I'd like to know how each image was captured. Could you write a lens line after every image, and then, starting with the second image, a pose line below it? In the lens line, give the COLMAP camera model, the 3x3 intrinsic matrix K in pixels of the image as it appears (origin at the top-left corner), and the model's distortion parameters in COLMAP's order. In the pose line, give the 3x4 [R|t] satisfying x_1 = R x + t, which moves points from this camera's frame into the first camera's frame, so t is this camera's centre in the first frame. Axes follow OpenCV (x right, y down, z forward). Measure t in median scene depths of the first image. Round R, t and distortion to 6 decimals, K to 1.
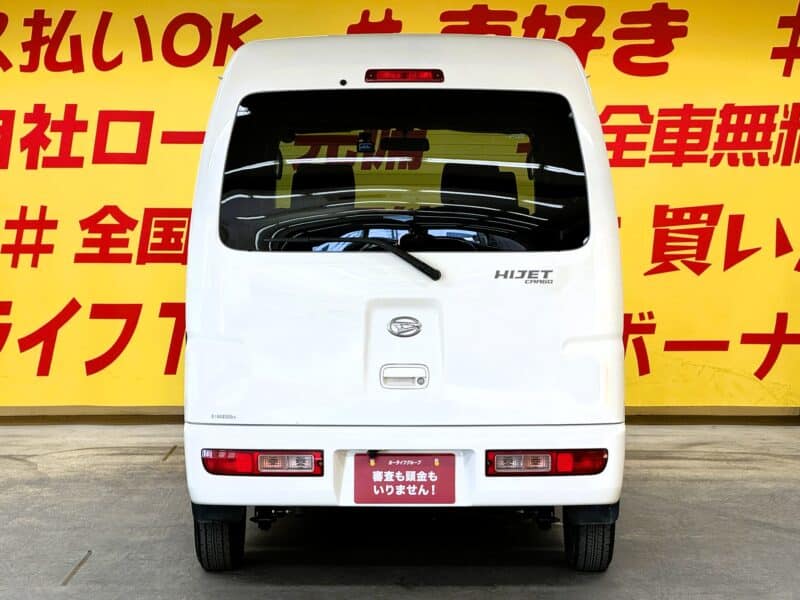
lens RADIAL K [[1863.1, 0, 400.0], [0, 1863.1, 300.0], [0, 0, 1]] dist [0.102795, 0.499949]
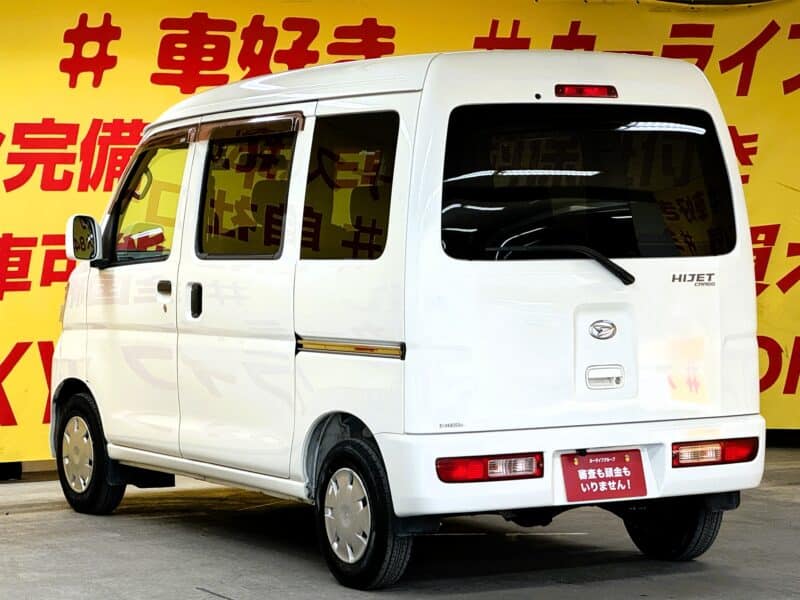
lens RADIAL K [[2421.3, 0, 400.0], [0, 2421.3, 300.0], [0, 0, 1]] dist [-0.083920, 1.731182]
pose [[0.864759, -0.023762, 0.501625, -0.774796], [0.040818, 0.998901, -0.023049, 0.024200], [-0.500526, 0.040408, 0.864778, -0.119655]]
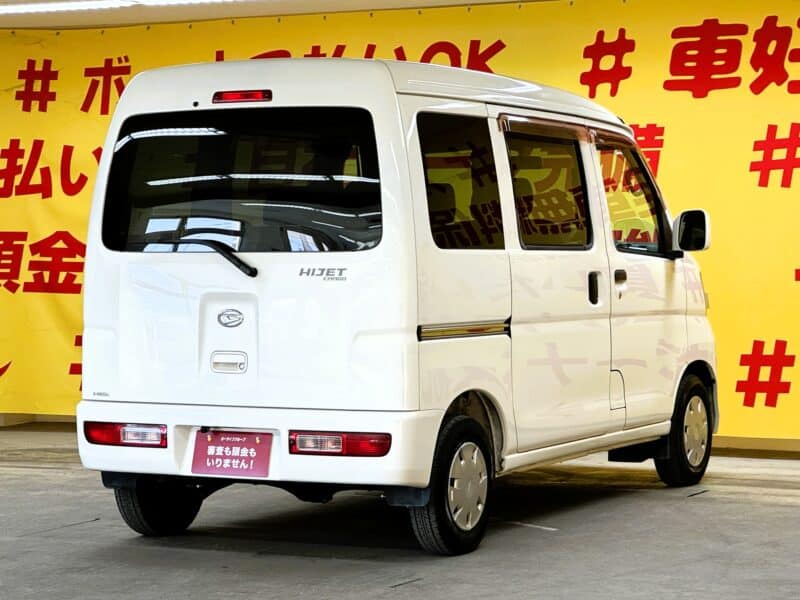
lens RADIAL K [[2236.6, 0, 400.0], [0, 2236.6, 300.0], [0, 0, 1]] dist [0.021761, 1.101496]
pose [[0.886722, 0.009094, -0.462213, 0.715669], [-0.025449, 0.999251, -0.029163, 0.040065], [0.461601, 0.037622, 0.886289, -0.152539]]
